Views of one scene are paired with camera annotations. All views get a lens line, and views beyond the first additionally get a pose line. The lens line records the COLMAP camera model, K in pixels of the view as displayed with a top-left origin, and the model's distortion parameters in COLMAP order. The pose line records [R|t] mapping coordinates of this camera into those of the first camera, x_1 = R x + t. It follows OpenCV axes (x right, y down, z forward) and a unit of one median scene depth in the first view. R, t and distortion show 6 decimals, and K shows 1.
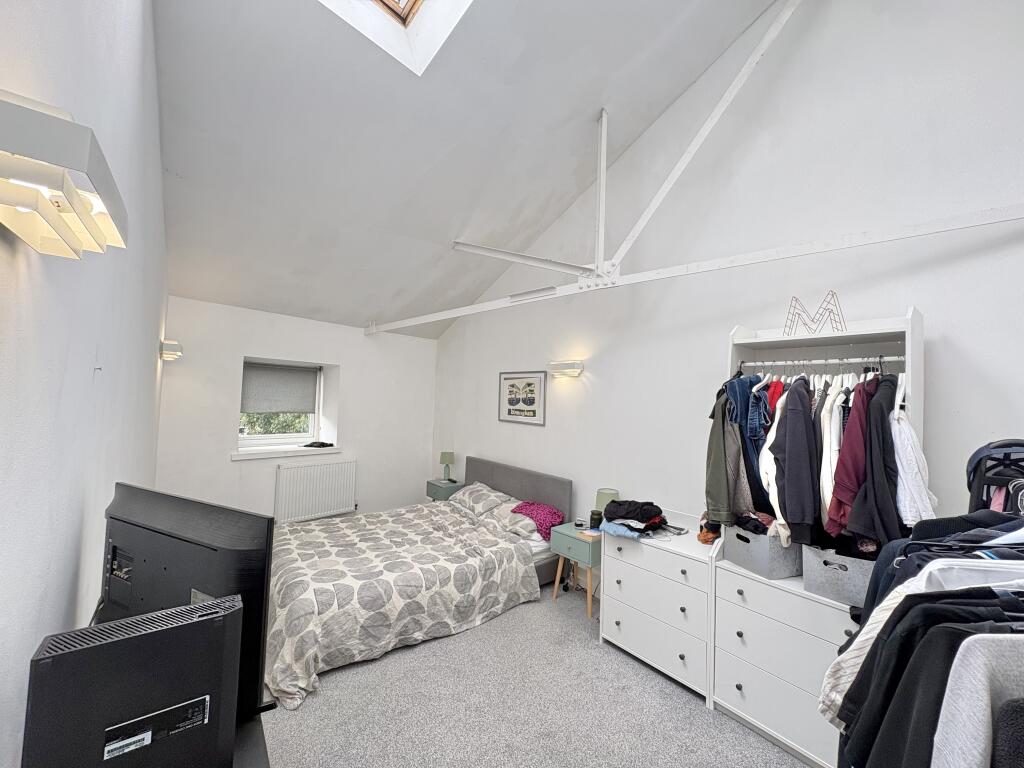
lens RADIAL K [[406.0, 0, 510.5], [0, 406.0, 378.4], [0, 0, 1]] dist [-0.003494, -0.000049]
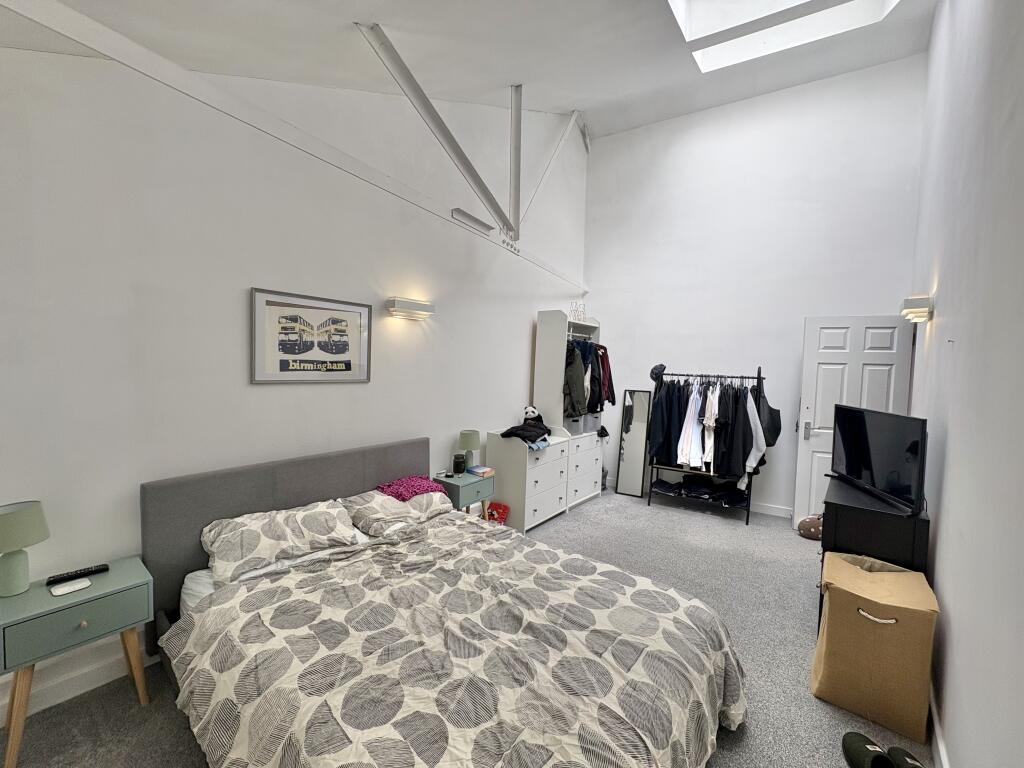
lens RADIAL K [[406.0, 0, 509.8], [0, 406.0, 387.2], [0, 0, 1]] dist [-0.003494, -0.000049]
pose [[-0.203390, -0.101667, 0.973805, -0.641147], [-0.085116, 0.992665, 0.085859, 0.040715], [-0.975391, -0.065423, -0.210552, 0.863397]]
